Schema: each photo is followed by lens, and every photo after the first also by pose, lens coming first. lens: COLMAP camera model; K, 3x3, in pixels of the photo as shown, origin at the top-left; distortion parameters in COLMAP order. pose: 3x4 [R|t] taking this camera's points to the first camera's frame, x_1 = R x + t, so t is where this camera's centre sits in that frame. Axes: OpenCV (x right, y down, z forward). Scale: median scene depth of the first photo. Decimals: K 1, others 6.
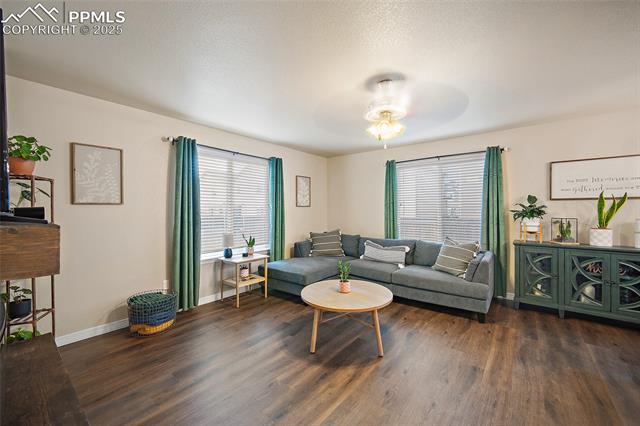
lens RADIAL K [[254.7, 0, 324.7], [0, 254.7, 208.7], [0, 0, 1]] dist [-0.002463, -0.000231]
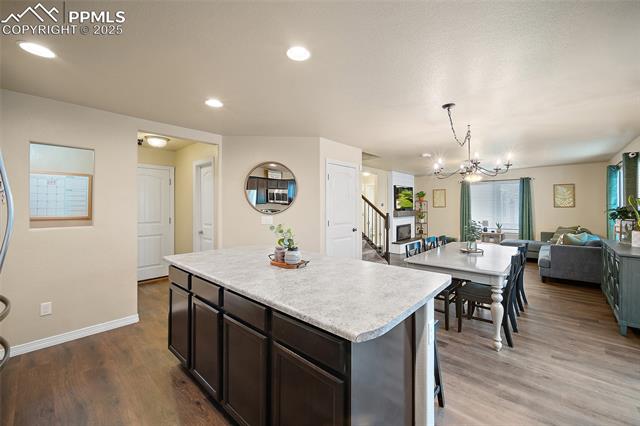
lens RADIAL K [[254.7, 0, 320.7], [0, 254.7, 209.4], [0, 0, 1]] dist [-0.002463, -0.000231]
pose [[-0.054871, 0.009802, -0.998445, 2.182338], [0.004756, 0.999943, 0.009556, -0.024647], [0.998482, -0.004225, -0.054915, -0.314468]]
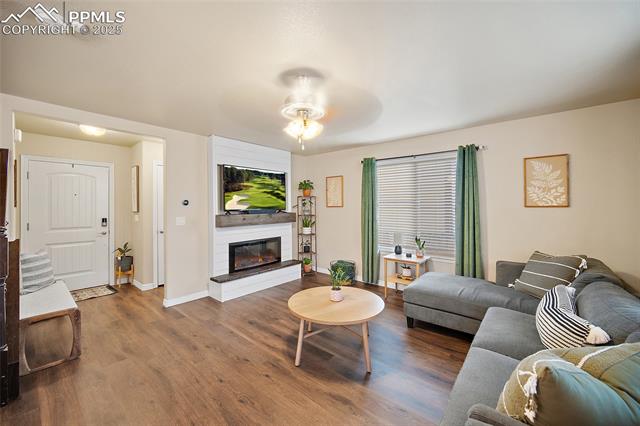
lens RADIAL K [[254.7, 0, 320.8], [0, 254.7, 207.4], [0, 0, 1]] dist [-0.002463, -0.000231]
pose [[-0.033315, 0.004706, -0.999434, 0.878856], [0.006381, 0.999970, 0.004496, -0.021707], [0.999425, -0.006228, -0.033344, 0.832423]]
